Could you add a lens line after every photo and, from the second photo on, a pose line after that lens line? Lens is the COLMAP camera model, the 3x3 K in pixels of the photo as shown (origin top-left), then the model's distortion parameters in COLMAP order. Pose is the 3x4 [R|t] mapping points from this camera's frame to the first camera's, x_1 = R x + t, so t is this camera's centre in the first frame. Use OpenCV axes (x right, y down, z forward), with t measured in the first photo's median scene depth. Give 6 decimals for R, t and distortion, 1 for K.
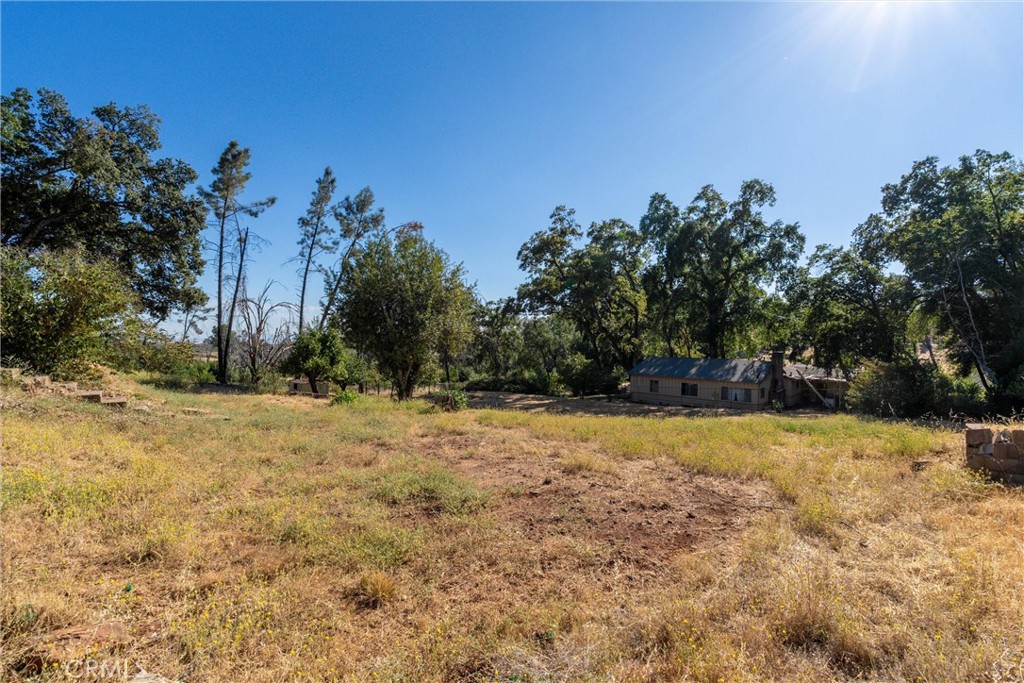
lens RADIAL K [[448.8, 0, 512.0], [0, 448.8, 341.5], [0, 0, 1]] dist [-0.000555, -0.000464]
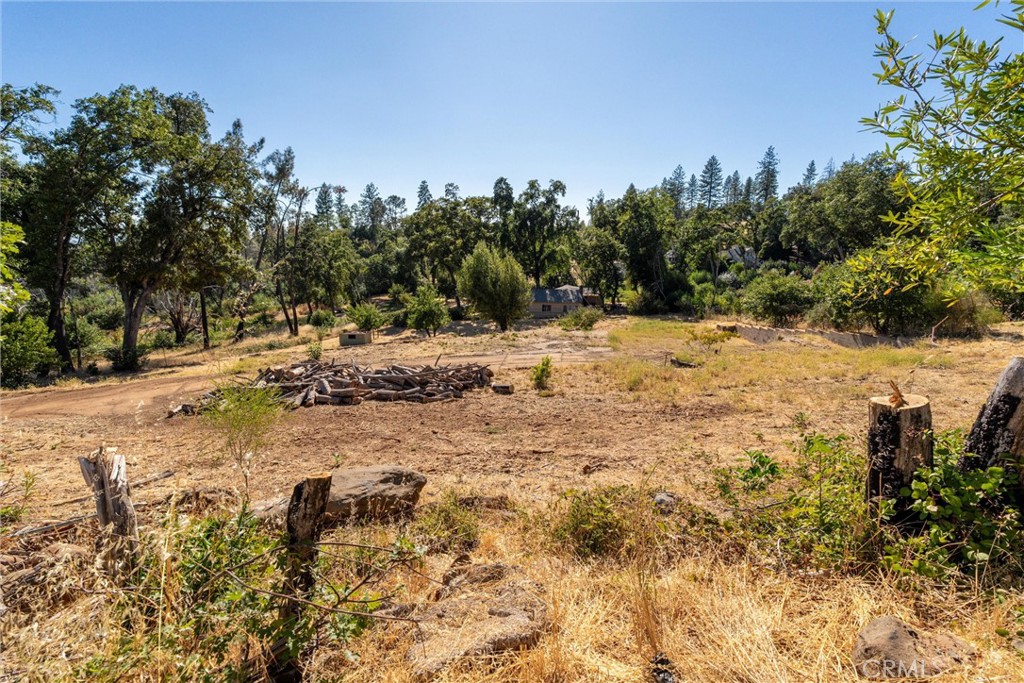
lens RADIAL K [[448.8, 0, 512.0], [0, 448.8, 341.5], [0, 0, 1]] dist [-0.000555, -0.000464]
pose [[0.775077, -0.146269, 0.614704, -0.720098], [0.004956, 0.974216, 0.225565, -0.149486], [-0.631847, -0.171784, 0.755817, -0.274800]]
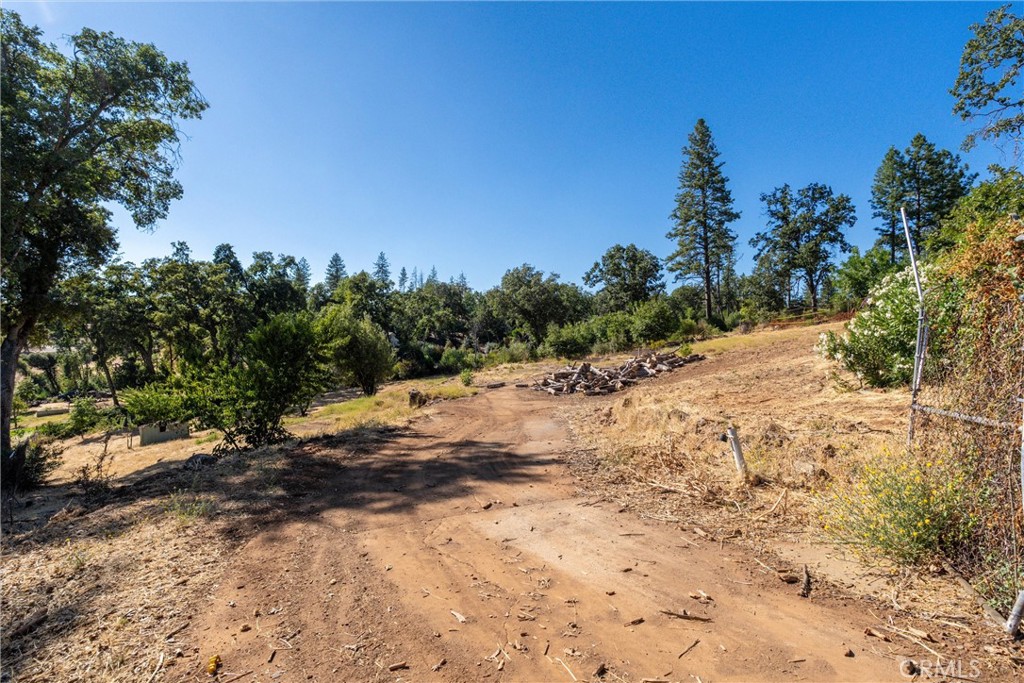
lens RADIAL K [[450.2, 0, 513.0], [0, 450.2, 341.1], [0, 0, 1]] dist [-0.002150, -0.000782]
pose [[-0.001088, -0.025944, 0.999663, -1.103114], [0.008821, 0.999624, 0.025953, -0.082638], [-0.999961, 0.008846, -0.000858, 0.182620]]
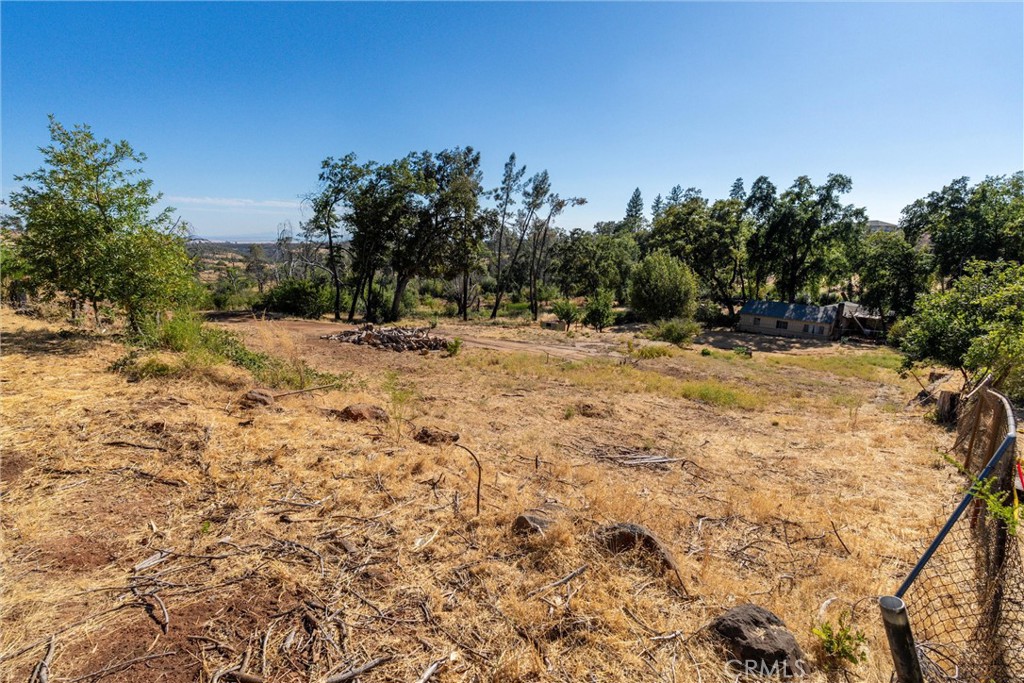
lens RADIAL K [[449.9, 0, 512.0], [0, 449.9, 341.5], [0, 0, 1]] dist [-0.001860, -0.000684]
pose [[0.999907, 0.000390, -0.013627, -0.460545], [0.002658, 0.974830, 0.222932, -0.164352], [0.013371, -0.222947, 0.974739, -0.498375]]
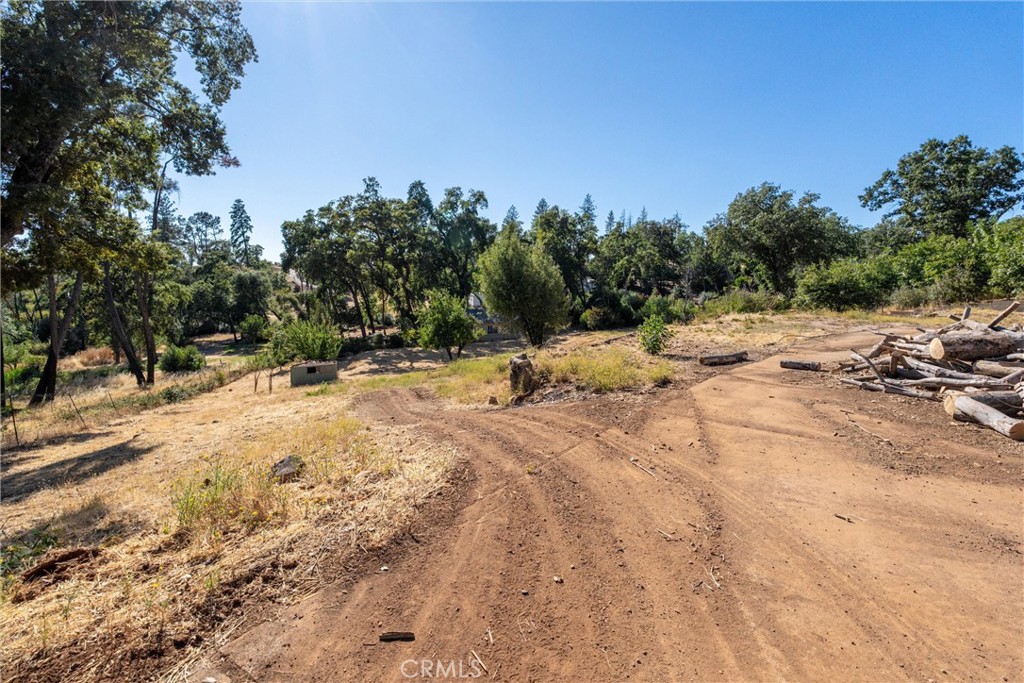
lens RADIAL K [[449.9, 0, 512.0], [0, 449.9, 341.5], [0, 0, 1]] dist [-0.001860, -0.000684]
pose [[0.439200, -0.120652, 0.890251, -0.828421], [0.001457, 0.991035, 0.133592, -0.055731], [-0.898388, -0.057376, 0.435439, 0.199268]]
